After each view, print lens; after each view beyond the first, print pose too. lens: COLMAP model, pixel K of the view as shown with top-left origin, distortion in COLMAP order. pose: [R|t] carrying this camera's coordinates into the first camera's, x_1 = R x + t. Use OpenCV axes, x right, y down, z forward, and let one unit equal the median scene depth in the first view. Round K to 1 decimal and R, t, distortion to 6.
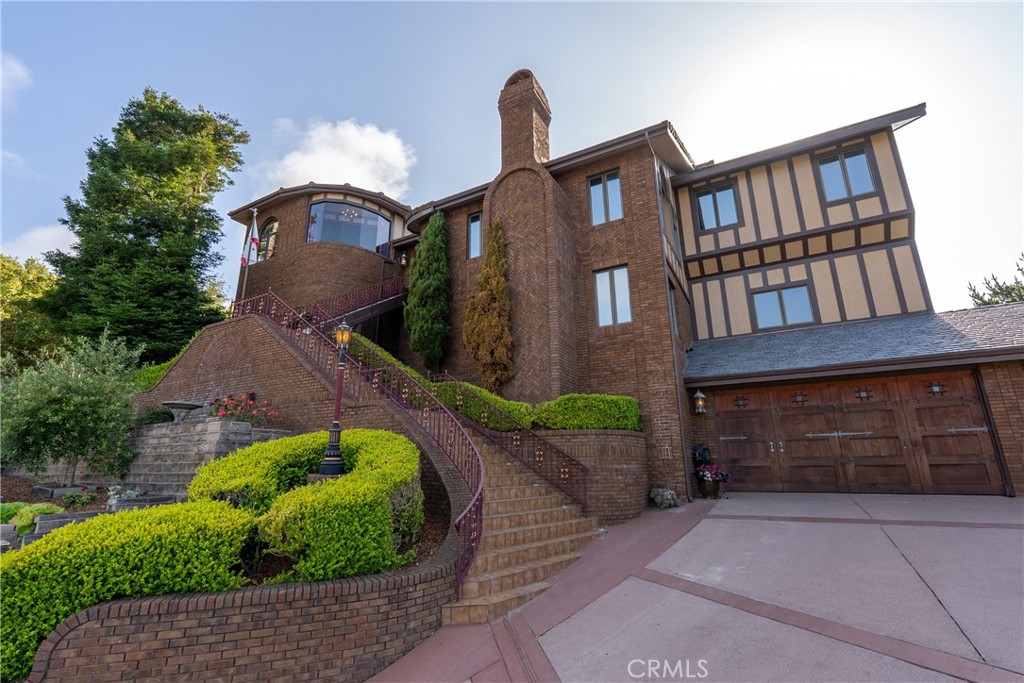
lens RADIAL K [[460.6, 0, 512.6], [0, 460.6, 341.3], [0, 0, 1]] dist [-0.005891, 0.002995]
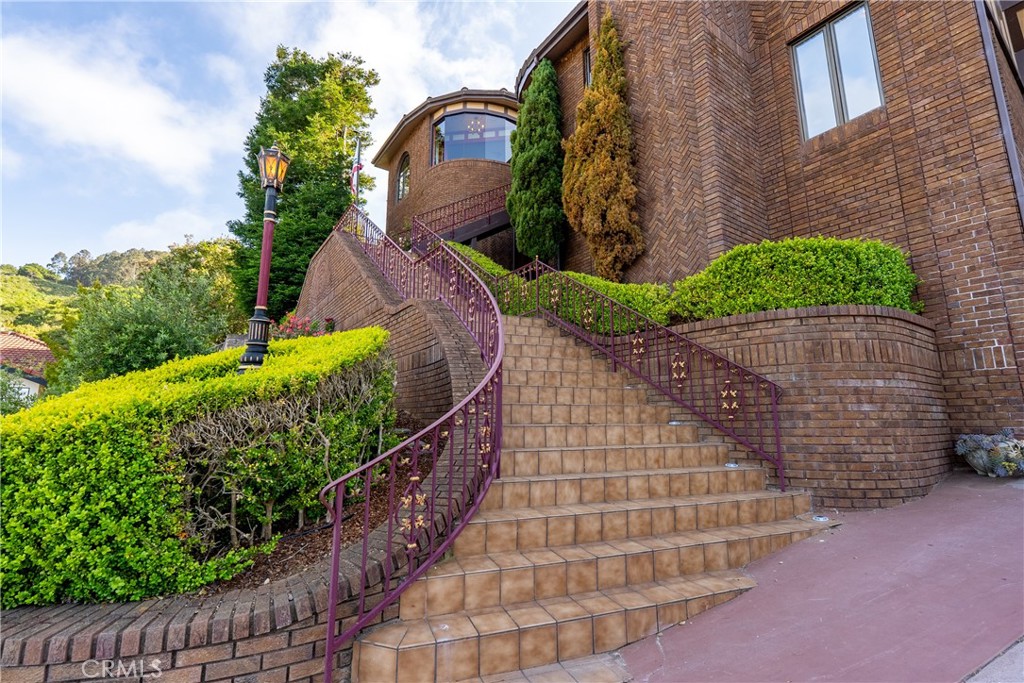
lens RADIAL K [[460.6, 0, 514.4], [0, 460.6, 339.2], [0, 0, 1]] dist [-0.005891, 0.002995]
pose [[0.901204, -0.072945, -0.427212, 0.097781], [0.110749, 0.991767, 0.064285, 0.133011], [0.419005, -0.105247, 0.901863, 0.374662]]
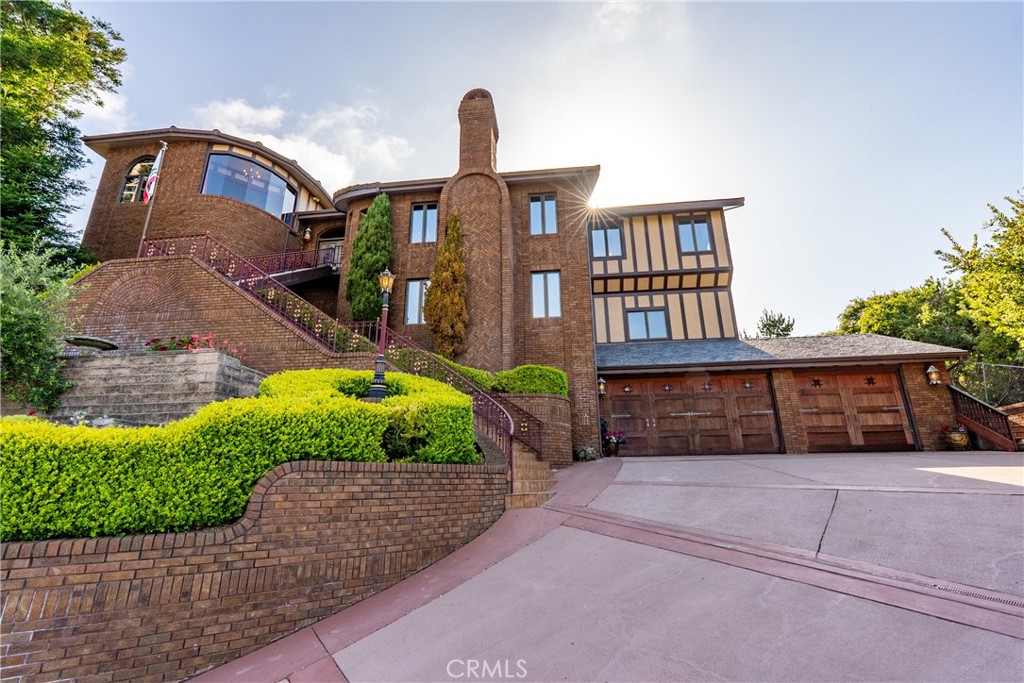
lens RADIAL K [[460.6, 0, 512.6], [0, 460.6, 341.7], [0, 0, 1]] dist [-0.005891, 0.002995]
pose [[0.922457, 0.111699, 0.369590, -0.316327], [-0.098315, 0.993639, -0.054918, 0.107372], [-0.373373, 0.014323, 0.927571, -0.095970]]
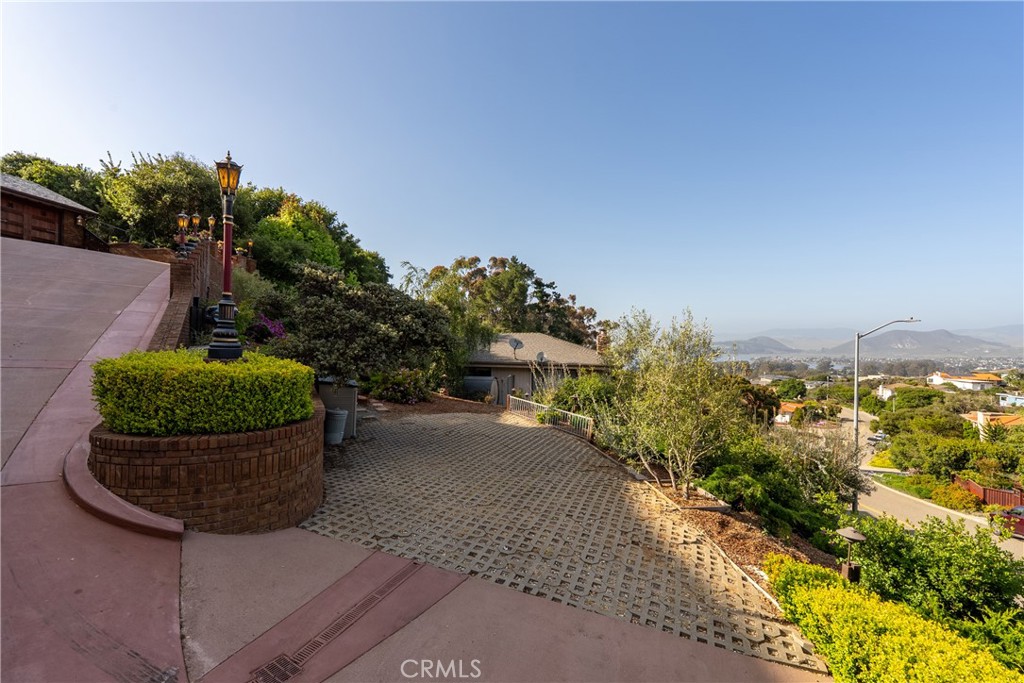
lens RADIAL K [[460.6, 0, 512.8], [0, 460.6, 343.7], [0, 0, 1]] dist [-0.005891, 0.002995]
pose [[-0.470155, -0.003578, 0.882577, -2.417432], [-0.241037, 0.962497, -0.124500, 0.465304], [-0.849032, -0.271268, -0.453385, -0.447458]]
